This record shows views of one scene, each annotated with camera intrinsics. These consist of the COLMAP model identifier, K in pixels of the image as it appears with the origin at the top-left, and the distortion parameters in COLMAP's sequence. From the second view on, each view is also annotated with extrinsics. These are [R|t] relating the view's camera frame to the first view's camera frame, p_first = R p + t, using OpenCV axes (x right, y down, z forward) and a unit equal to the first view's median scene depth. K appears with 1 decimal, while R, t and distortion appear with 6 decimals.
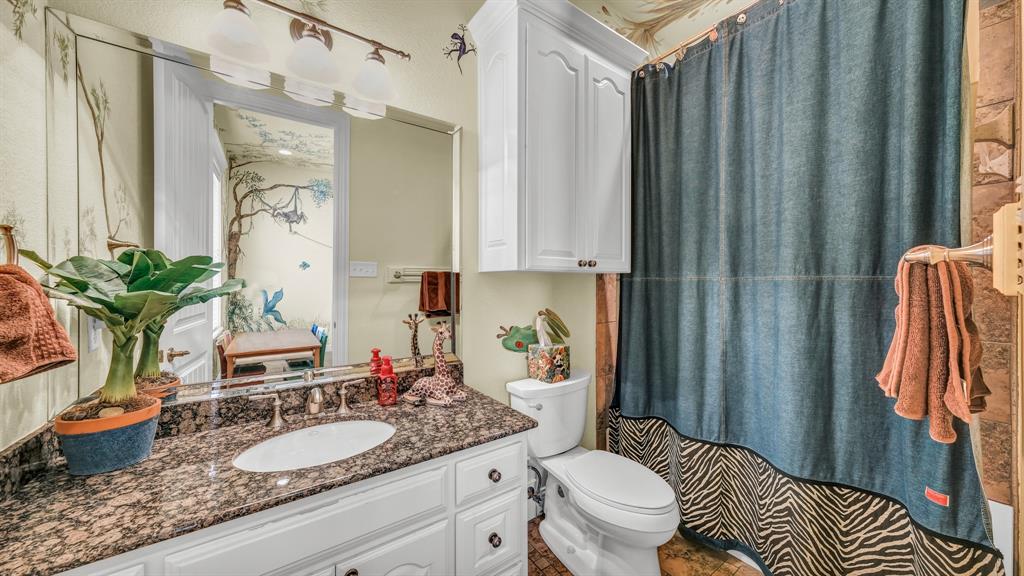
lens RADIAL K [[351.7, 0, 508.9], [0, 351.7, 288.5], [0, 0, 1]] dist [0.000064, 0.000040]
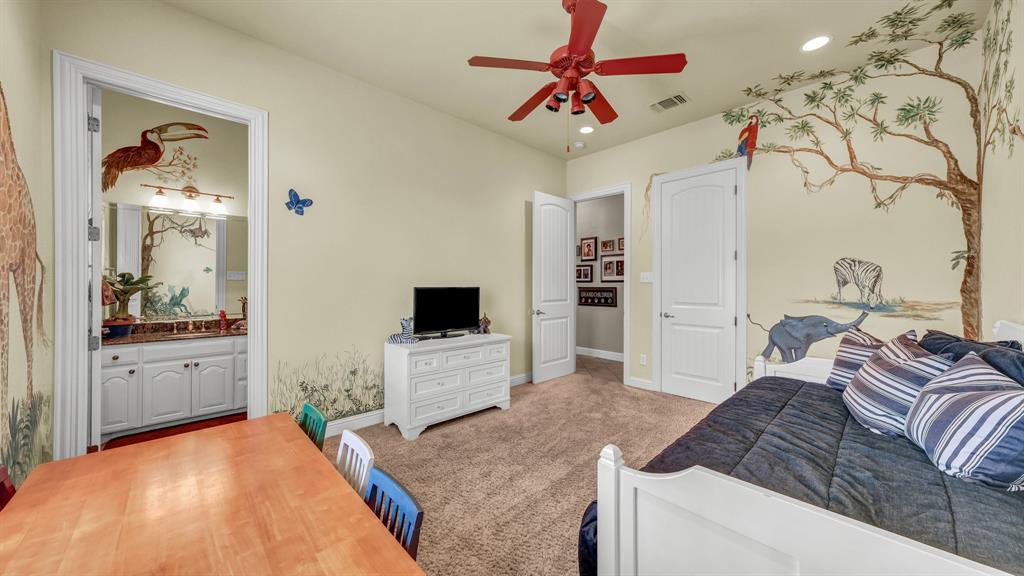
lens RADIAL K [[351.7, 0, 516.4], [0, 351.7, 285.7], [0, 0, 1]] dist [0.000064, 0.000040]
pose [[0.987008, -0.000768, 0.160668, 0.381793], [0.001432, 0.999991, -0.004017, 0.003276], [-0.160664, 0.004194, 0.987000, -0.534628]]
